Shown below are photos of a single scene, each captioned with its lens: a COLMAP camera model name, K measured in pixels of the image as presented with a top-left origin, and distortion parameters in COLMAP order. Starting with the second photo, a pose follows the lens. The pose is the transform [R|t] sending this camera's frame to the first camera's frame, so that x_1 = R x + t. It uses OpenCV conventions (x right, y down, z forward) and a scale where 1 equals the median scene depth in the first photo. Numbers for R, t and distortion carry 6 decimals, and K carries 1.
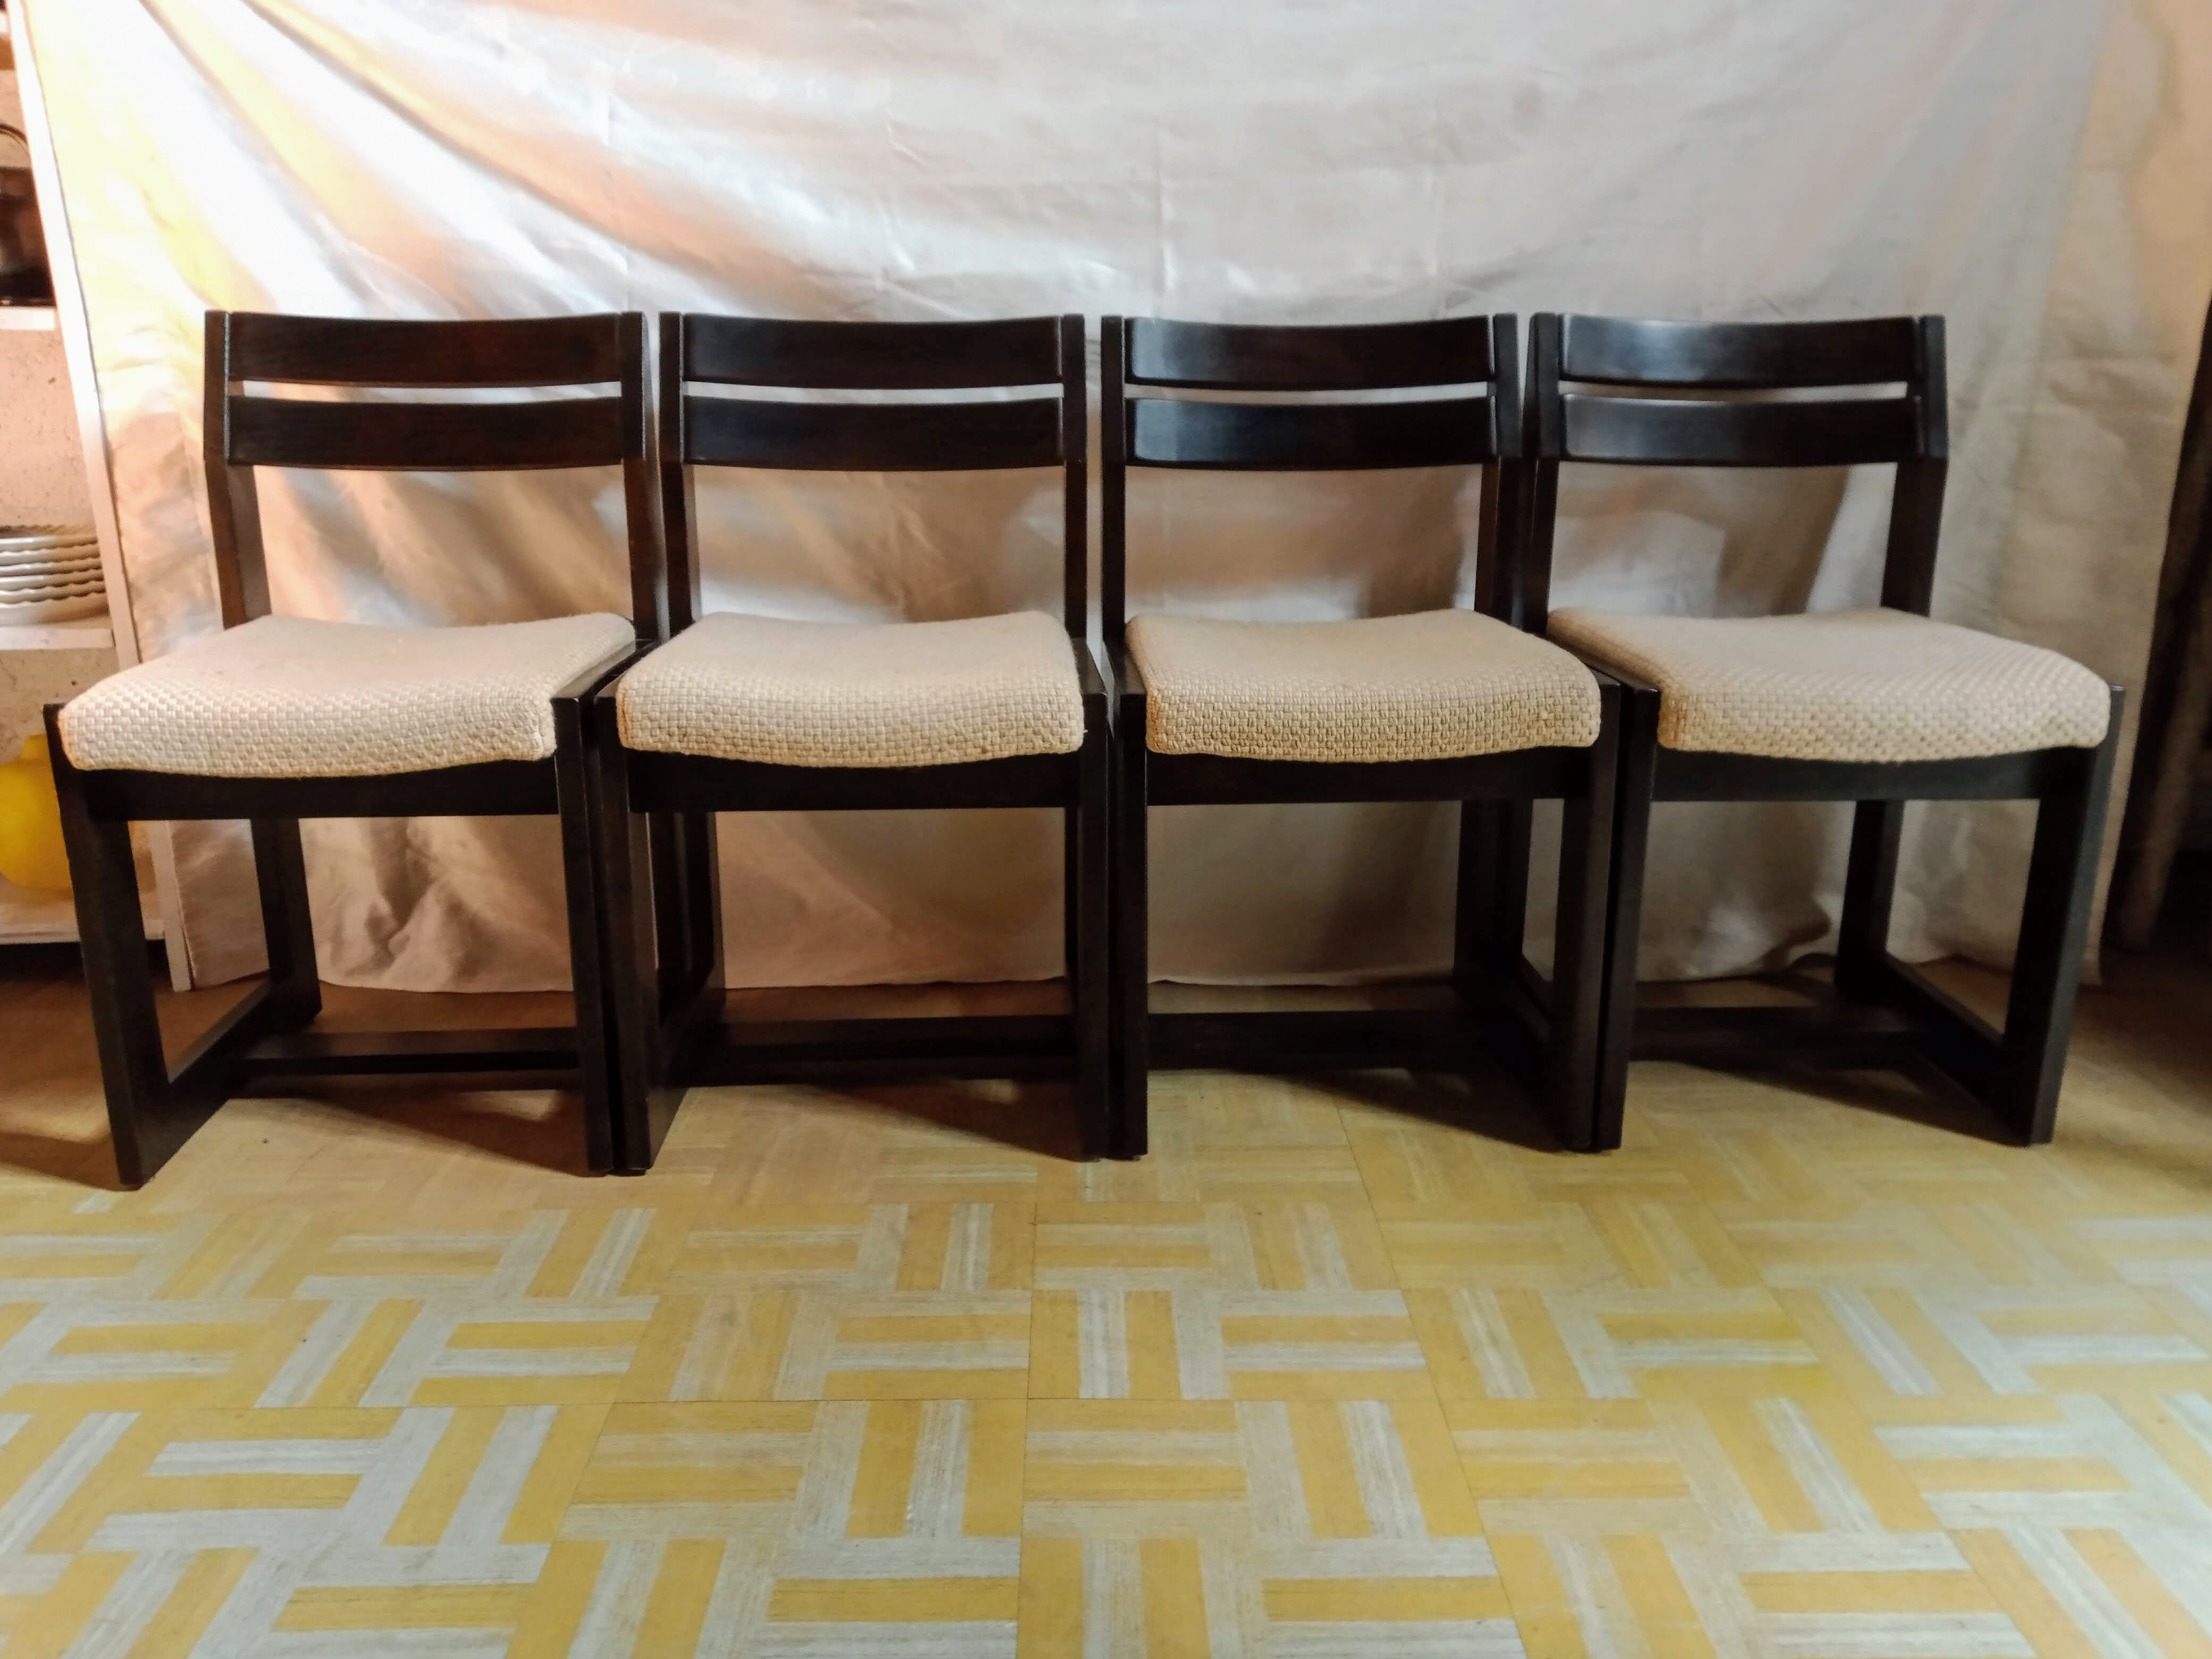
lens RADIAL K [[1722.8, 0, 1106.6], [0, 1722.8, 819.1], [0, 0, 1]] dist [0.009409, -0.025374]
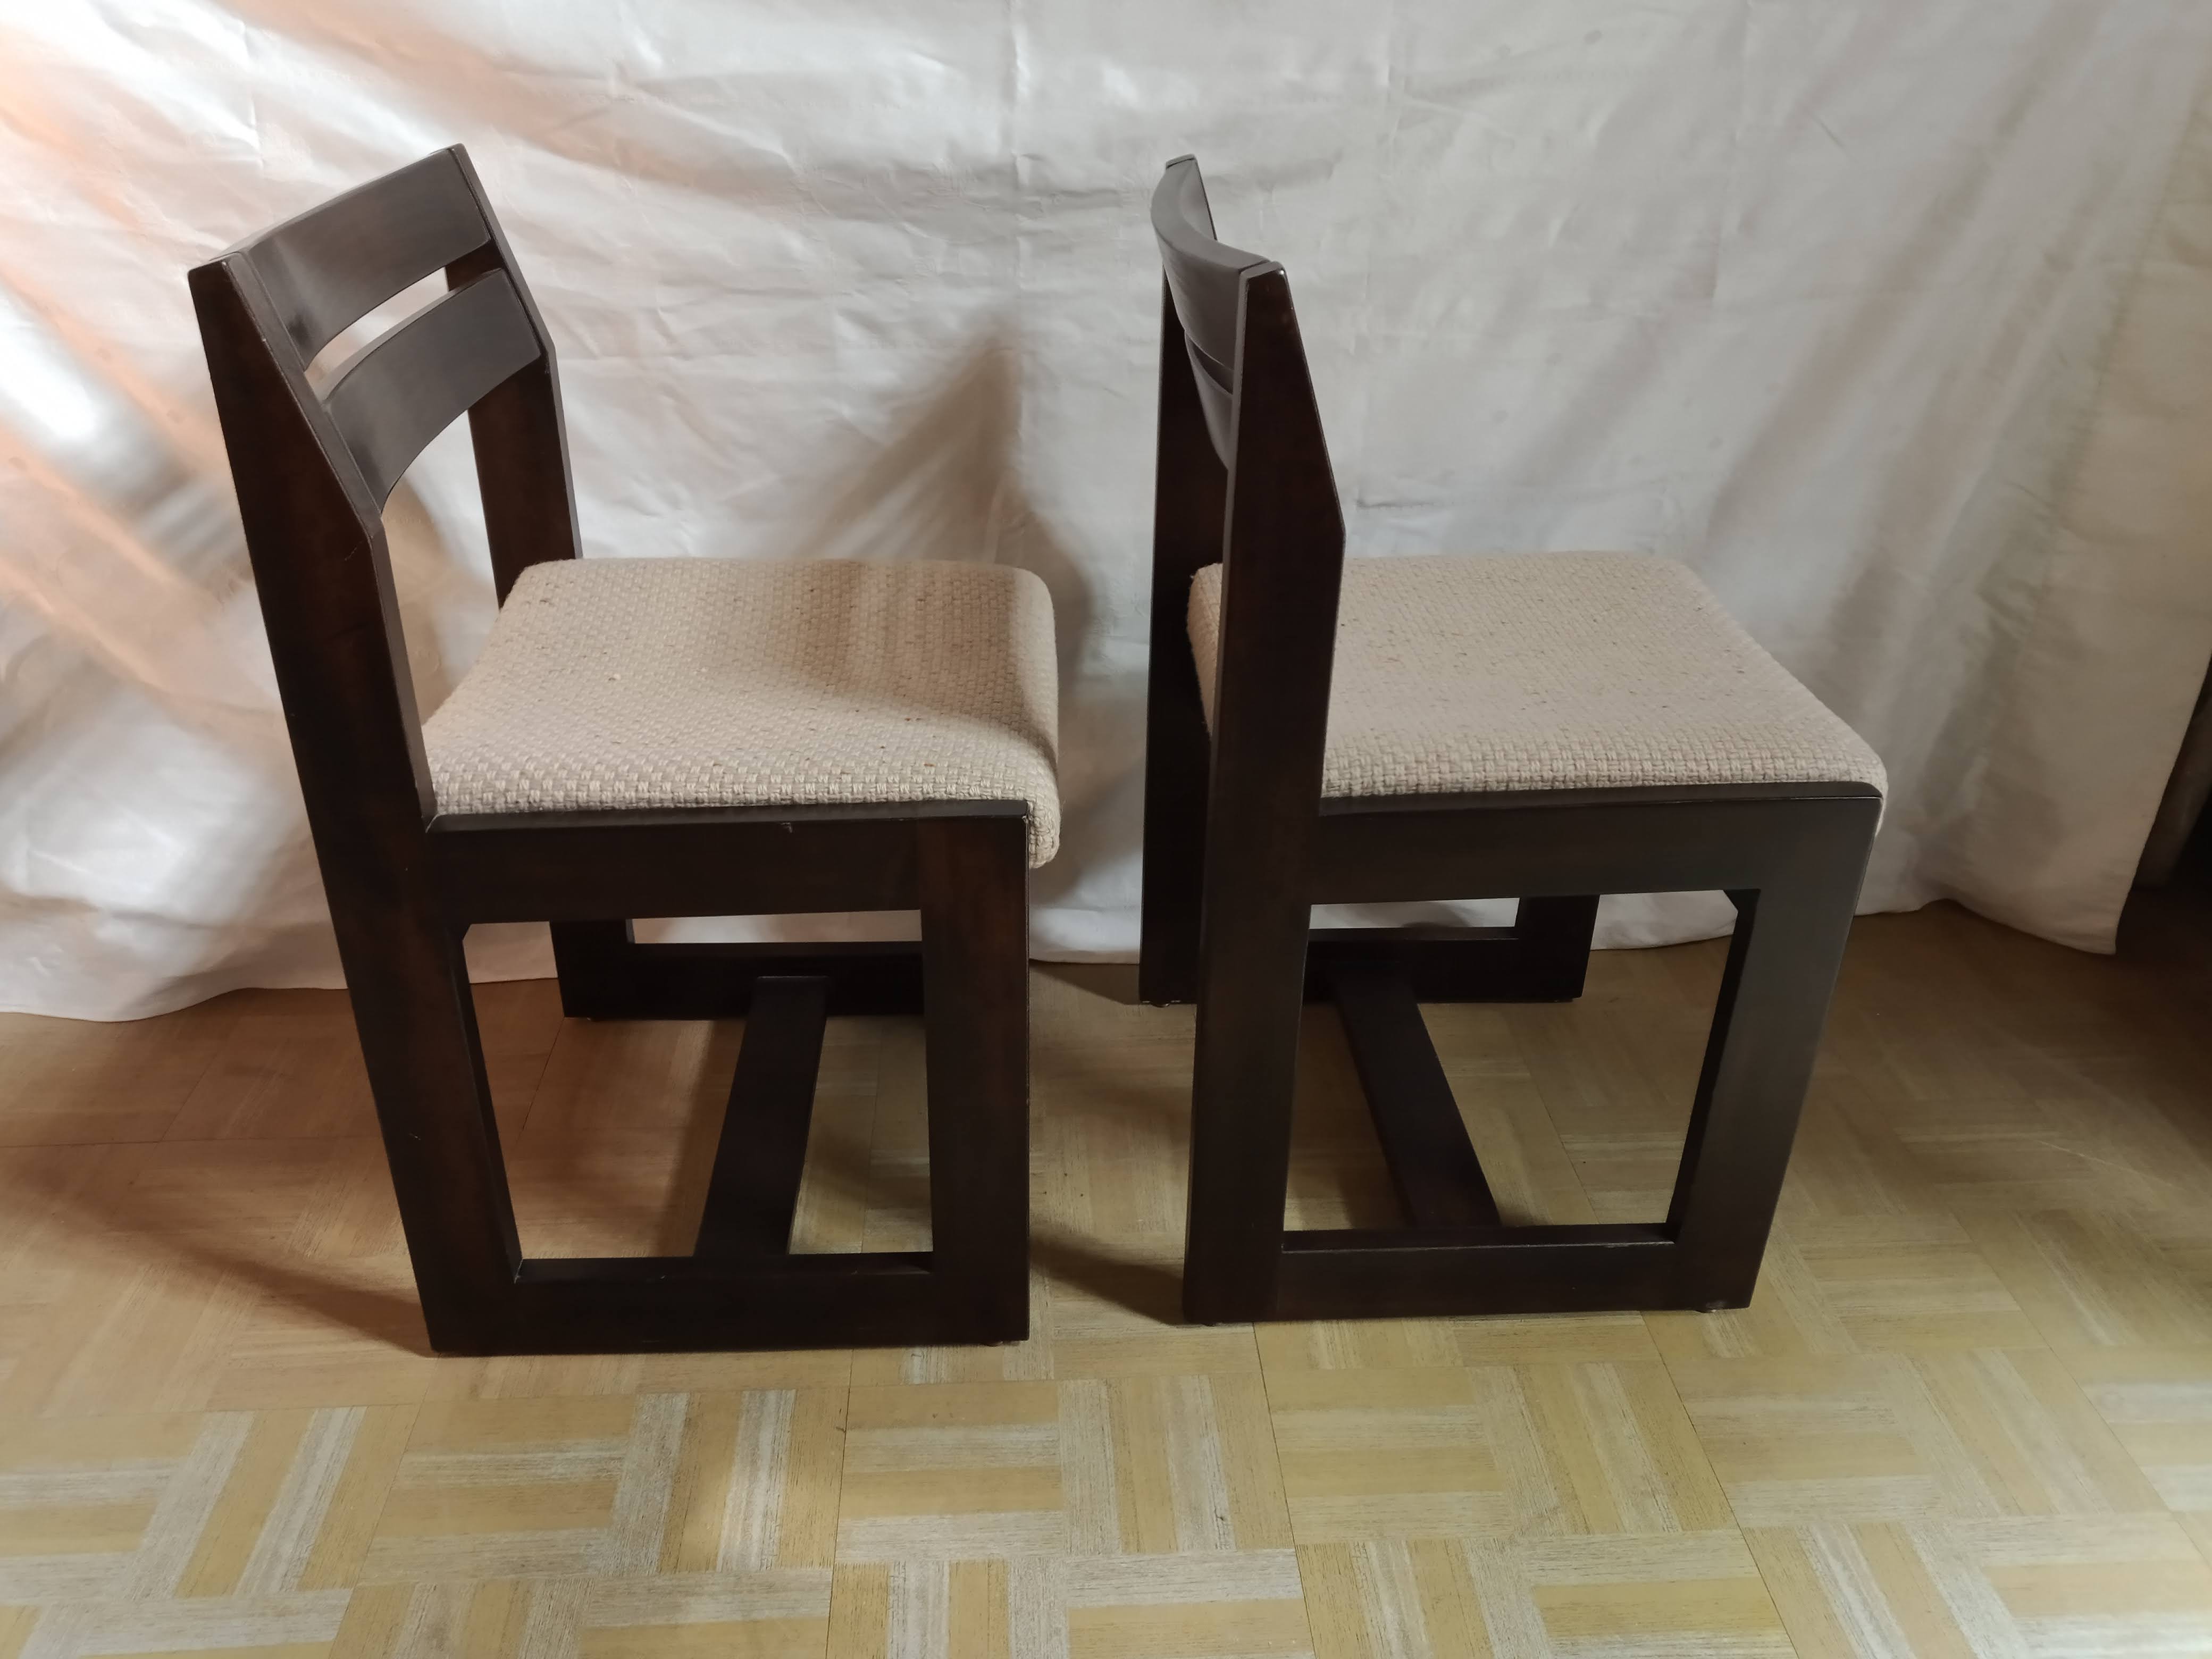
lens RADIAL K [[1722.8, 0, 1113.1], [0, 1722.8, 820.9], [0, 0, 1]] dist [0.009409, -0.025374]
pose [[0.998518, -0.006431, 0.054038, 0.045298], [-0.006342, 0.972475, 0.232920, -0.246952], [-0.054048, -0.232917, 0.970993, 0.305350]]
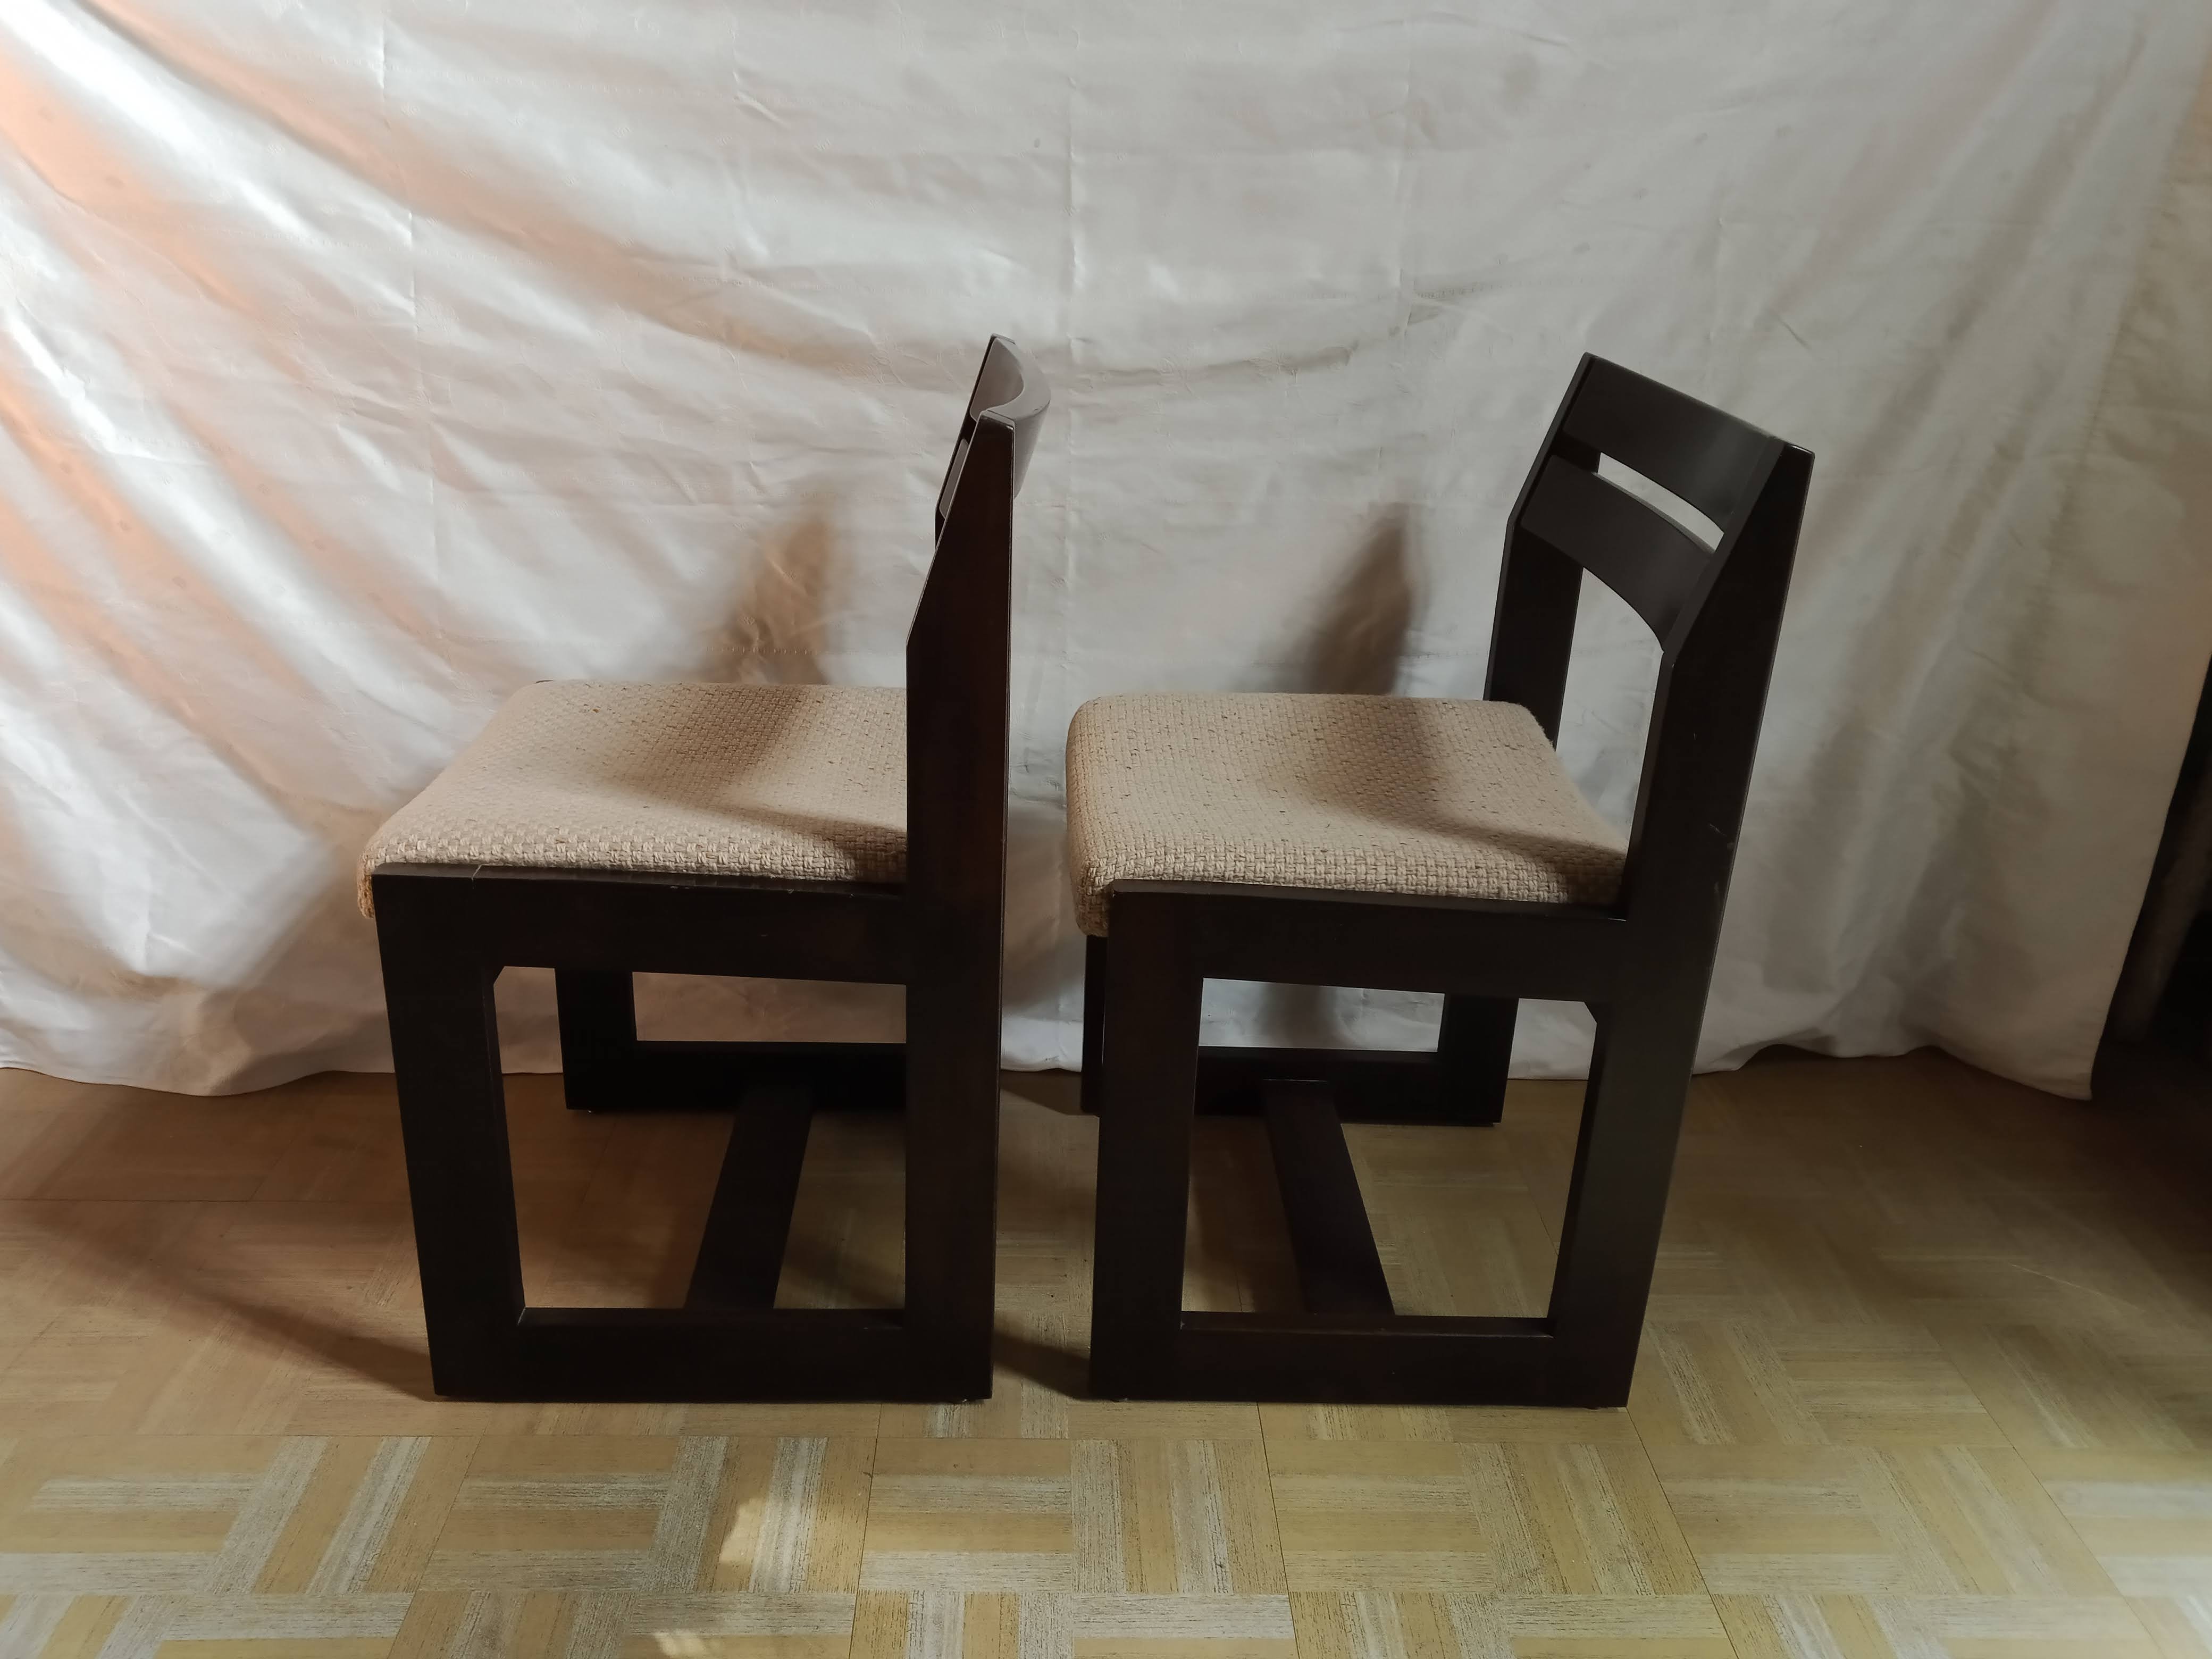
lens RADIAL K [[1722.8, 0, 1112.0], [0, 1722.8, 817.1], [0, 0, 1]] dist [0.009409, -0.025374]
pose [[0.999122, 0.028001, 0.031155, 0.046043], [-0.031624, 0.991946, 0.122651, -0.216057], [-0.027470, -0.123529, 0.991961, 0.200513]]
